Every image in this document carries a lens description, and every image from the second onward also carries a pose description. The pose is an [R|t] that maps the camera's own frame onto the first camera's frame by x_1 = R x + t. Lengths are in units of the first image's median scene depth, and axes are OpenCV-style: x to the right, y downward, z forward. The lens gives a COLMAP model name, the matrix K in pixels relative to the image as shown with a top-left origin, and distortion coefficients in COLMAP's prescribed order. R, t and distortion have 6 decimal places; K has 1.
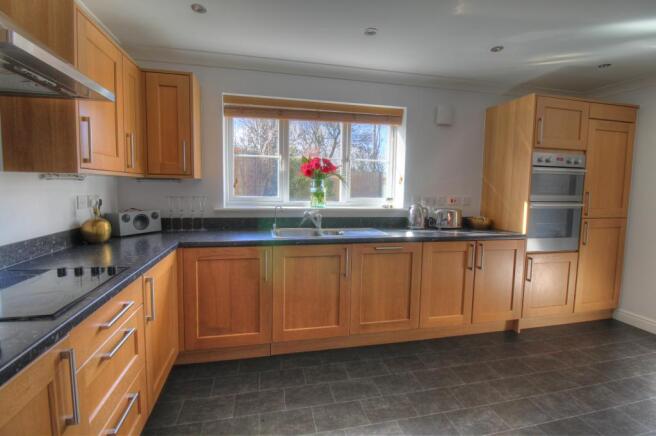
lens RADIAL K [[307.0, 0, 330.6], [0, 307.0, 212.0], [0, 0, 1]] dist [-0.005230, -0.000204]
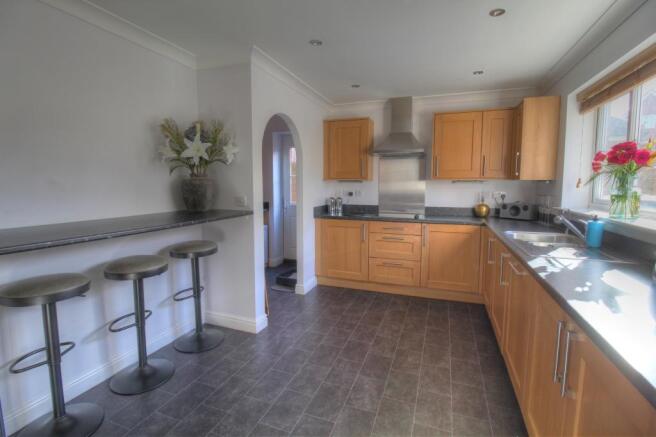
lens RADIAL K [[307.0, 0, 330.1], [0, 307.0, 217.0], [0, 0, 1]] dist [-0.005230, -0.000204]
pose [[-0.554601, 0.071633, -0.829027, 1.110814], [-0.078336, 0.987369, 0.137720, -0.072436], [0.828421, 0.141322, -0.541984, 1.090303]]
